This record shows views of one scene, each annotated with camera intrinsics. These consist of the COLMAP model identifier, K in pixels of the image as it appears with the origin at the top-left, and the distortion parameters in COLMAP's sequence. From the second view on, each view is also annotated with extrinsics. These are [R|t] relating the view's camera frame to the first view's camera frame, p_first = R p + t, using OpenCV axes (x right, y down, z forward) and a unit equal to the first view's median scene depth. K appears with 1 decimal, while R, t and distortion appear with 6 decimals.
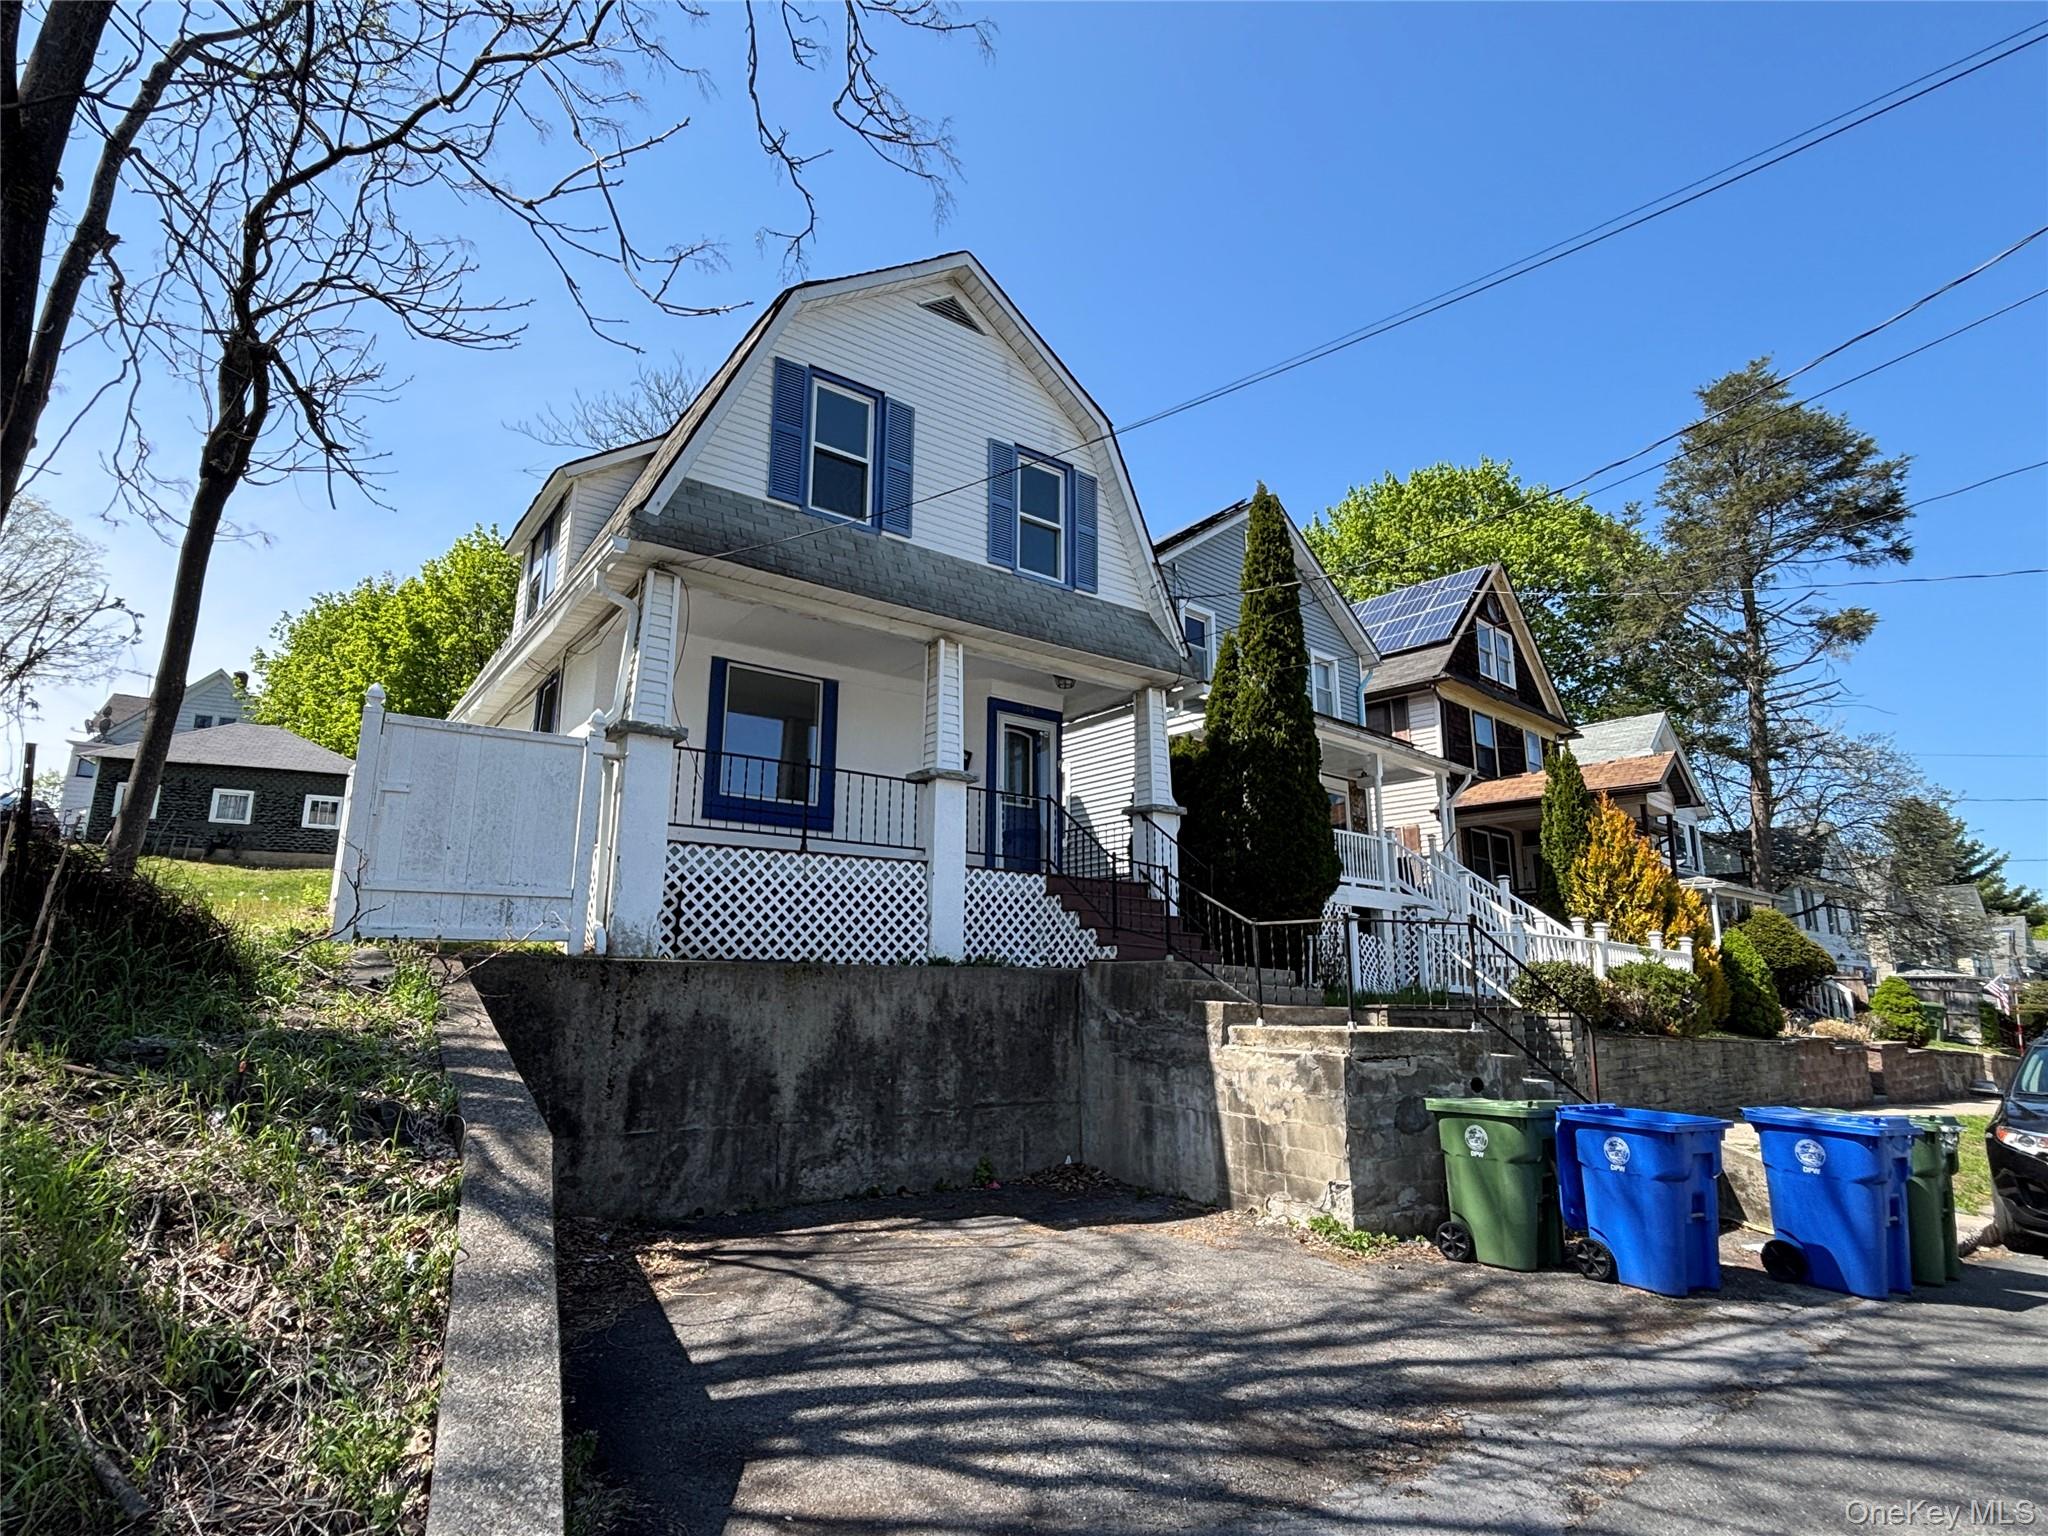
lens RADIAL K [[1032.1, 0, 1020.6], [0, 1032.1, 759.2], [0, 0, 1]] dist [0.055493, 0.000155]
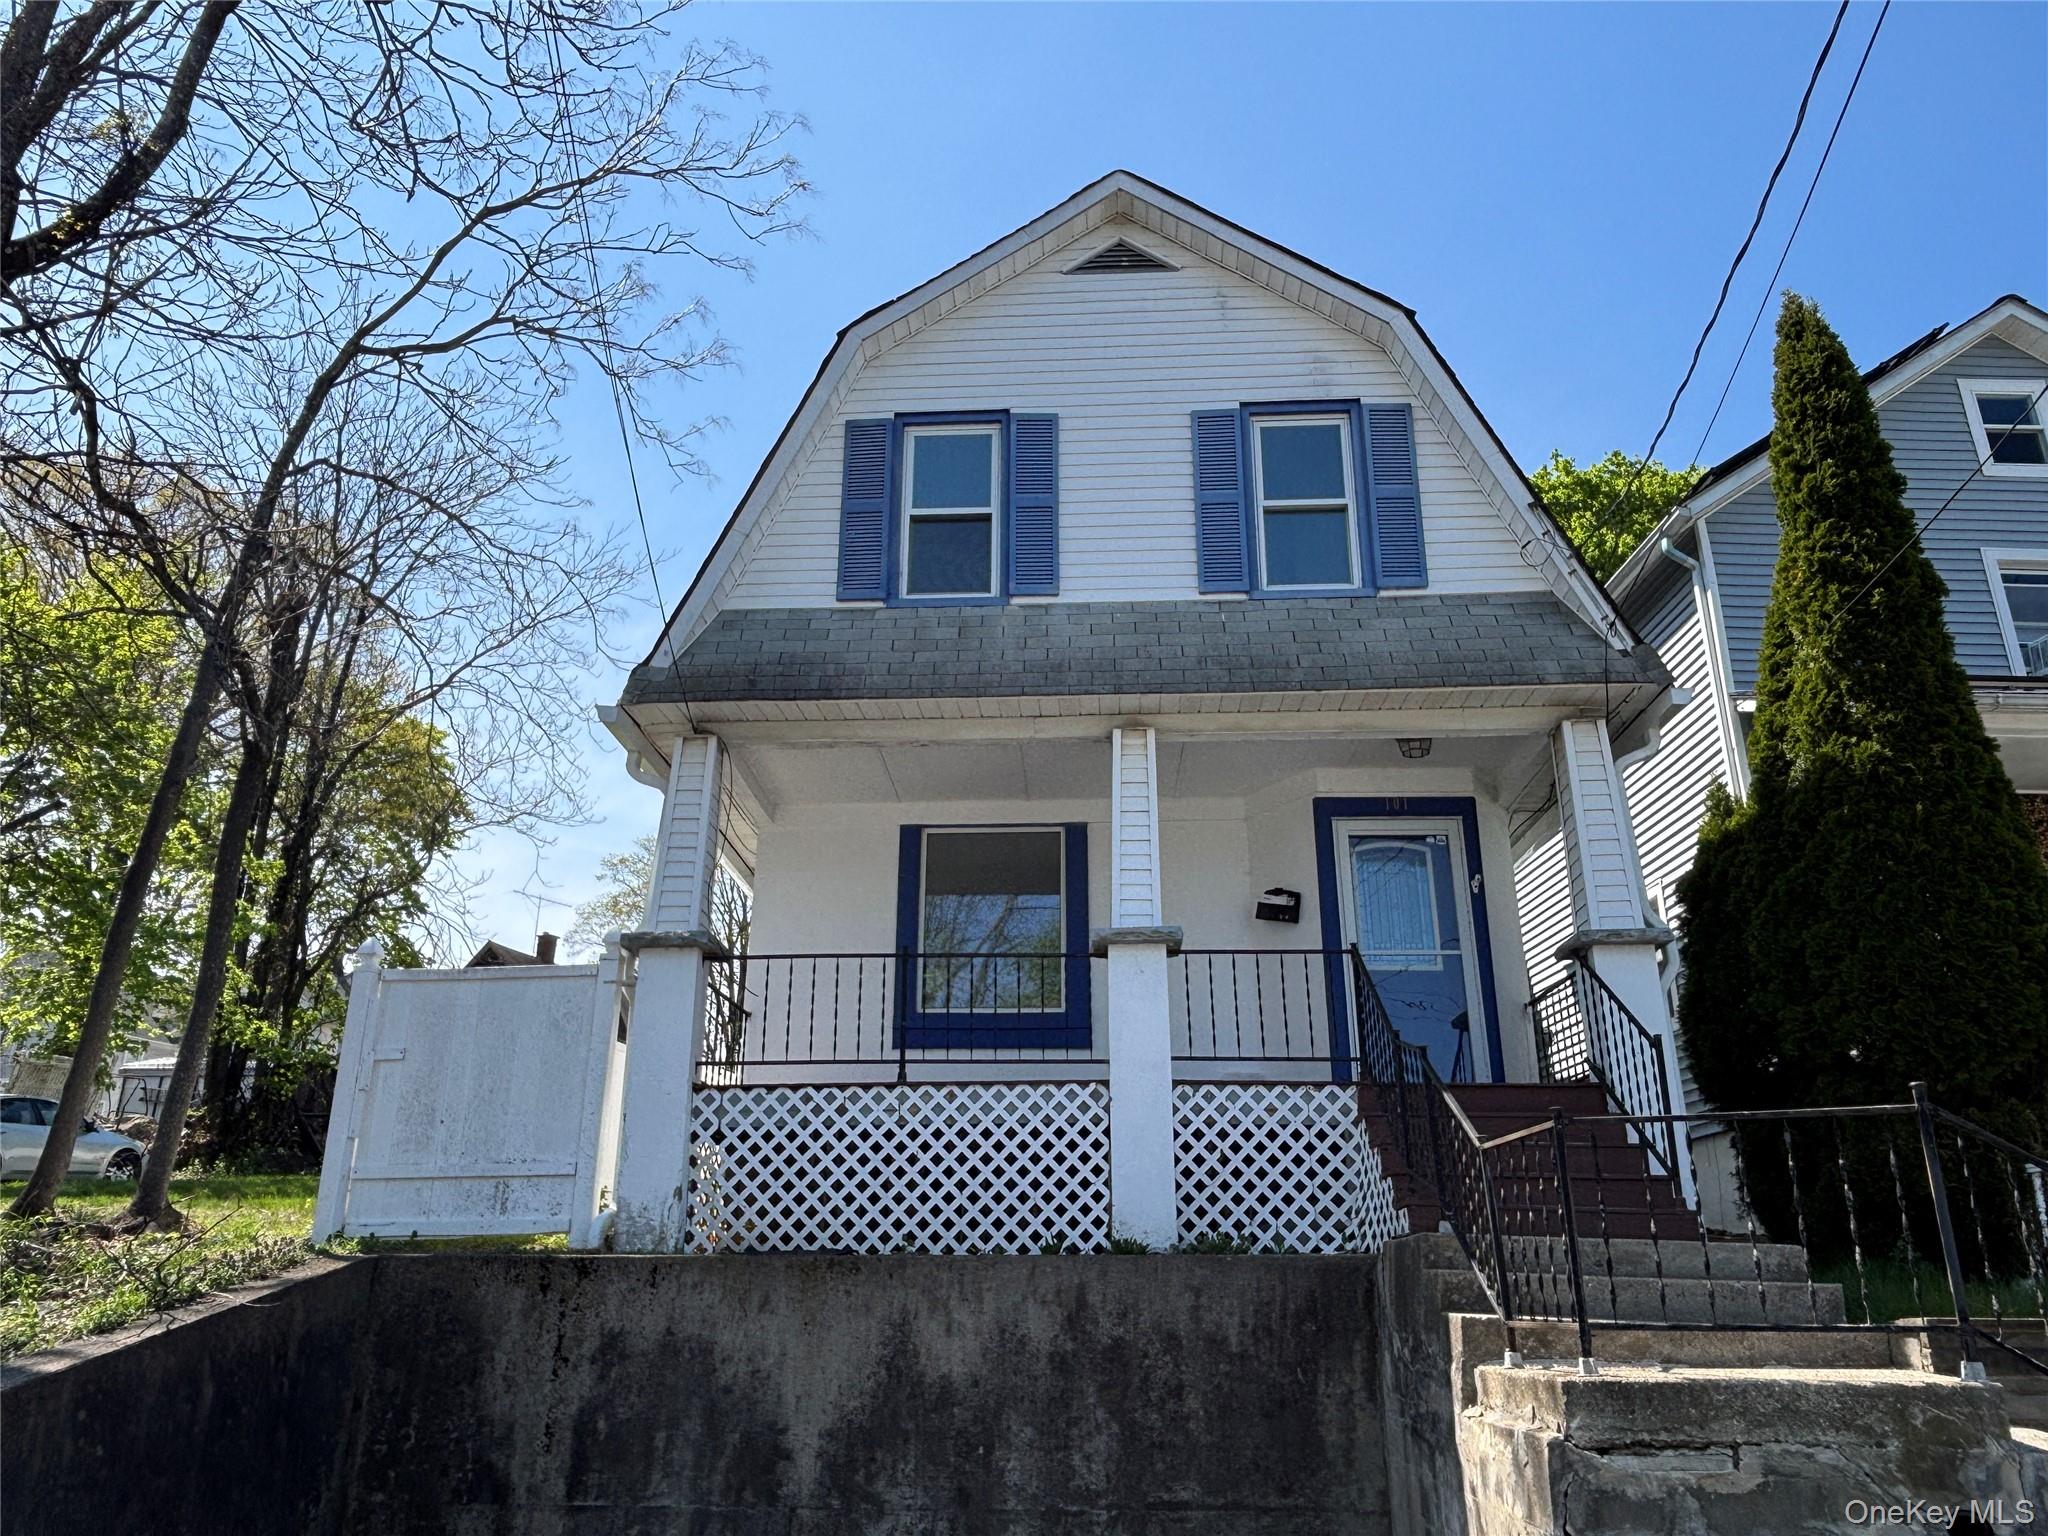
lens RADIAL K [[1441.9, 0, 1018.8], [0, 1441.9, 761.1], [0, 0, 1]] dist [0.042289, -0.032644]
pose [[0.781355, -0.225795, -0.581809, 0.427941], [0.141971, 0.972122, -0.186609, 0.068073], [0.607724, 0.063207, 0.791629, 0.271251]]
